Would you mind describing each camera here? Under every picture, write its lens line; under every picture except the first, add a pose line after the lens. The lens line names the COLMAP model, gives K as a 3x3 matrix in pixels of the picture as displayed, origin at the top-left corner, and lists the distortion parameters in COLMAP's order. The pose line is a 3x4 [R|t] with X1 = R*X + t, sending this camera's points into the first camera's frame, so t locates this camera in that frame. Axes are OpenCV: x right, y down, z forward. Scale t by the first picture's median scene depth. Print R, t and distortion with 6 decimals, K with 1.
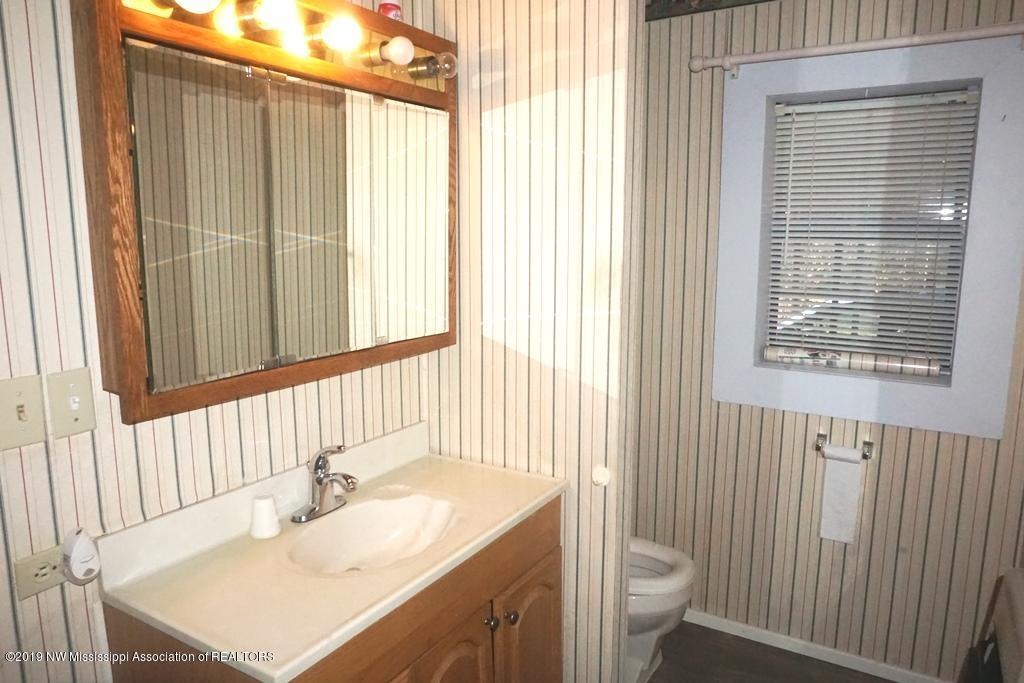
lens RADIAL K [[696.3, 0, 511.8], [0, 696.3, 341.4], [0, 0, 1]] dist [-0.046117, 0.002921]
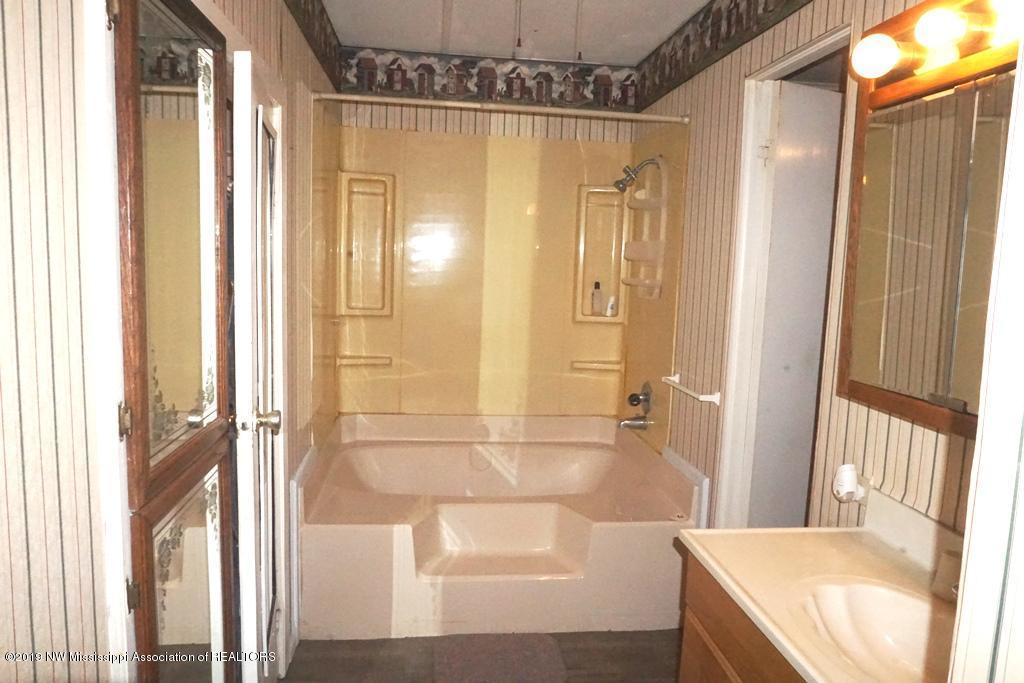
lens RADIAL K [[696.3, 0, 511.8], [0, 696.3, 341.4], [0, 0, 1]] dist [-0.046117, 0.002921]
pose [[-0.790255, 0.043654, -0.611221, 0.696124], [-0.131094, 0.962322, 0.238222, -0.196125], [0.598591, 0.268384, -0.754758, 1.405477]]
